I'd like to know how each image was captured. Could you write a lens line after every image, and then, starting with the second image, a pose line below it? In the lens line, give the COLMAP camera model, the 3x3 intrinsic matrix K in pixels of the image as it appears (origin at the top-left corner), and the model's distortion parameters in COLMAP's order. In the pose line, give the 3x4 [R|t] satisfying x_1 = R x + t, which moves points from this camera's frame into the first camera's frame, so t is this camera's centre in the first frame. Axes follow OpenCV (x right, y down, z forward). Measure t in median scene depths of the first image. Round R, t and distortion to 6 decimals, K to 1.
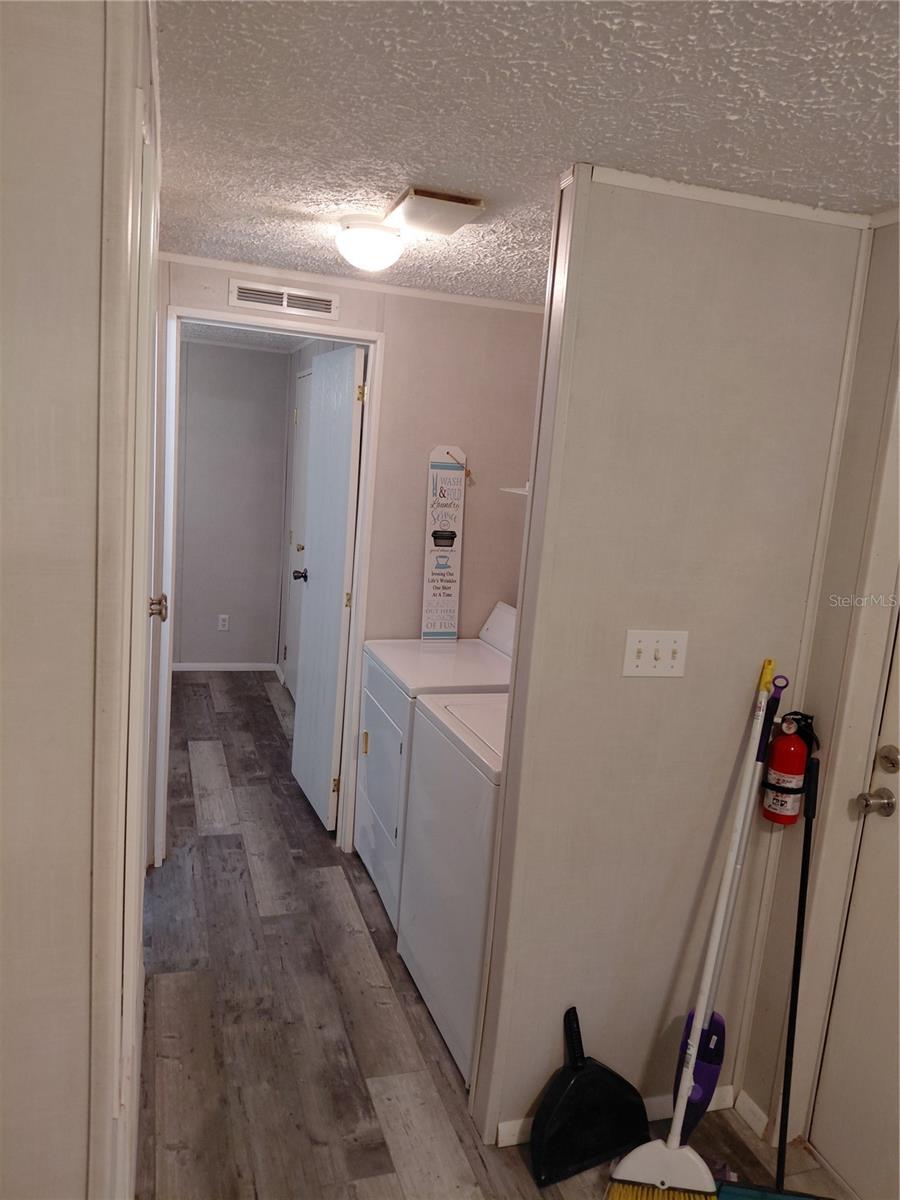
lens RADIAL K [[917.0, 0, 450.0], [0, 917.0, 600.0], [0, 0, 1]] dist [-0.001309, -0.001509]
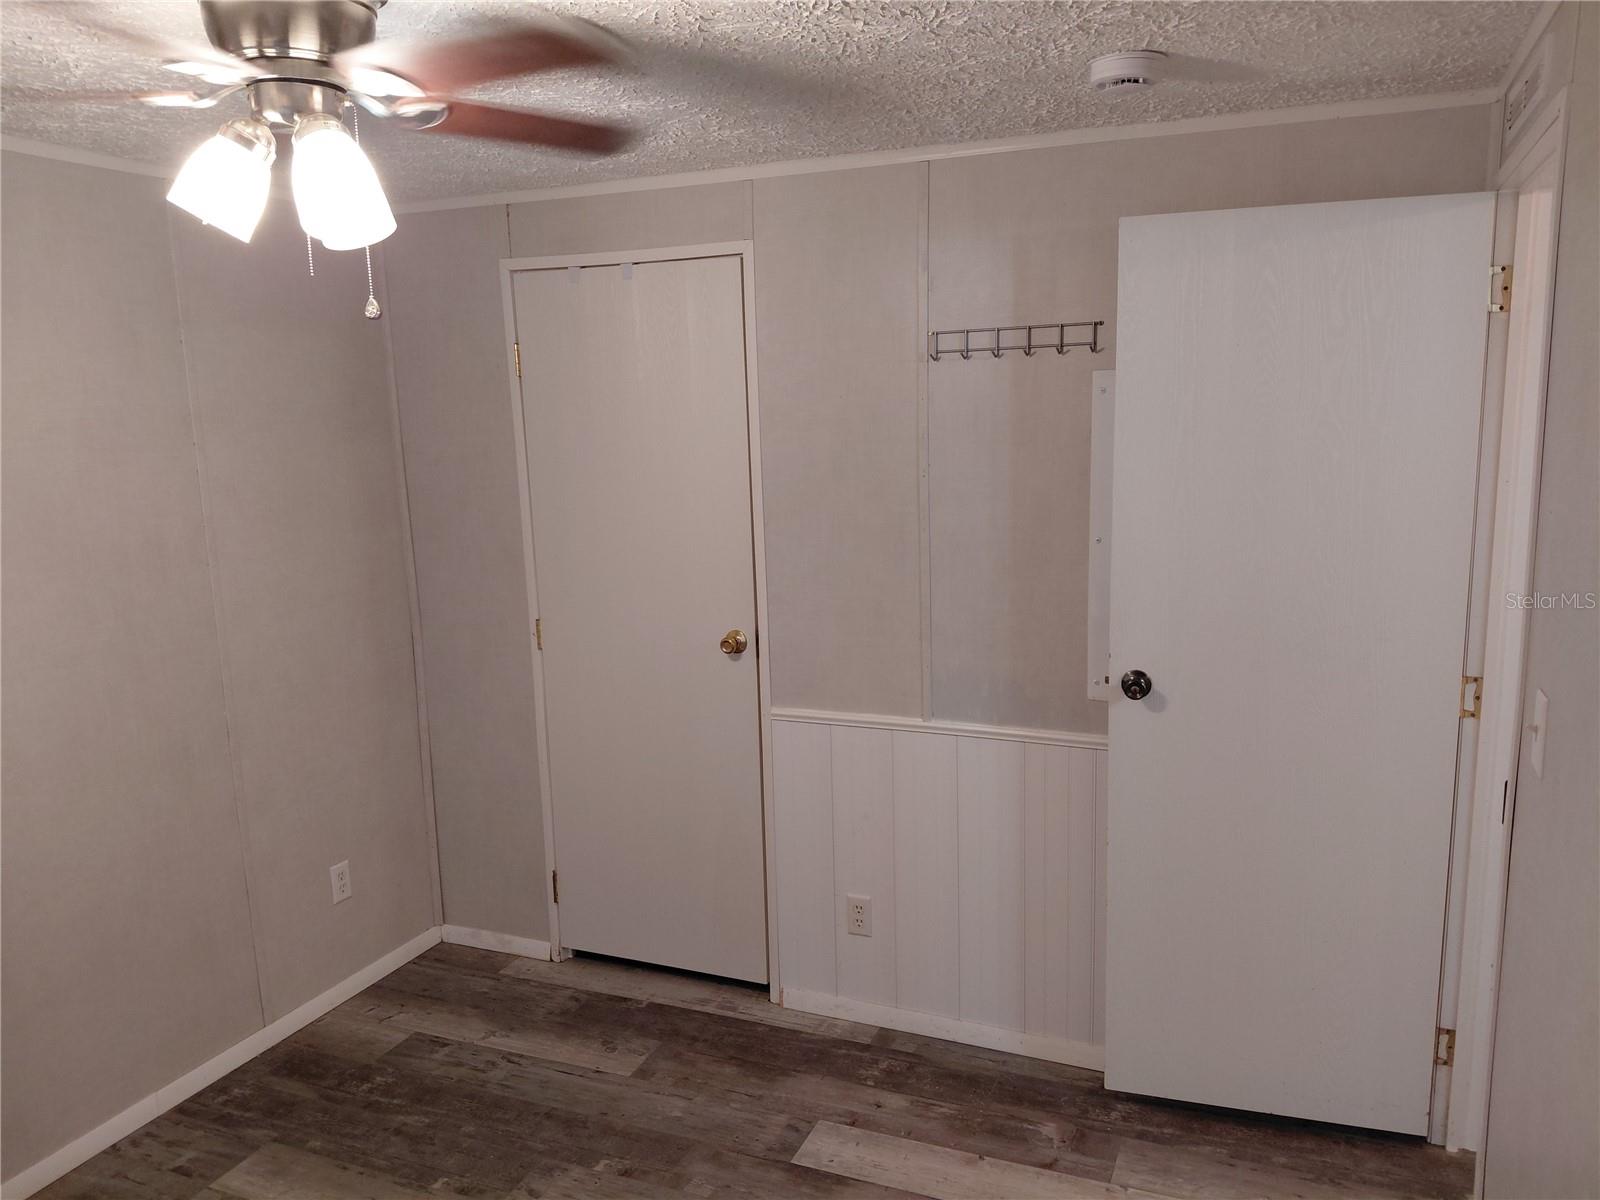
lens RADIAL K [[1222.6, 0, 800.0], [0, 1222.6, 600.0], [0, 0, 1]] dist [-0.001309, -0.001509]
pose [[0.647746, -0.221971, 0.728803, -0.571589], [0.204523, 0.972164, 0.114315, -0.139829], [-0.733891, 0.075010, 0.675113, 0.554153]]
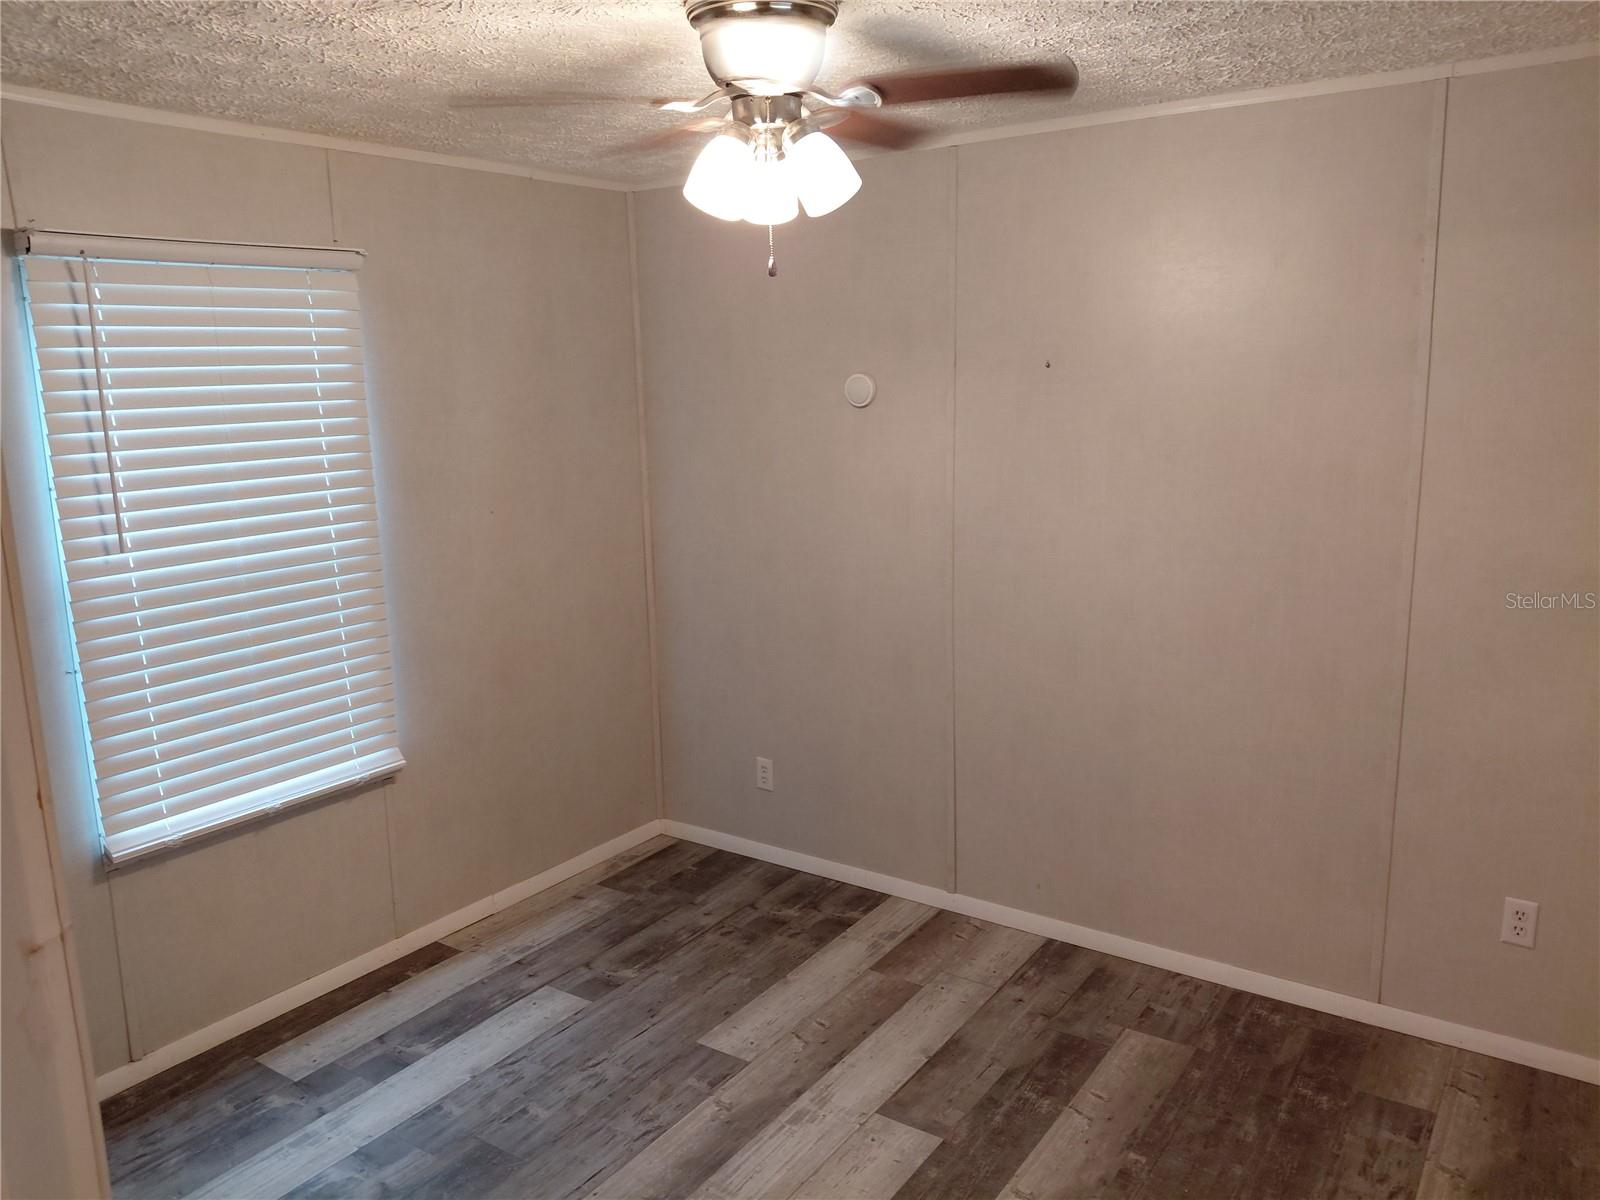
lens RADIAL K [[1222.6, 0, 800.0], [0, 1222.6, 600.0], [0, 0, 1]] dist [-0.001309, -0.001509]
pose [[0.623413, 0.063376, -0.779320, -0.085167], [-0.065116, 0.997455, 0.029025, -0.102798], [0.779177, 0.032651, 0.625953, 0.610320]]
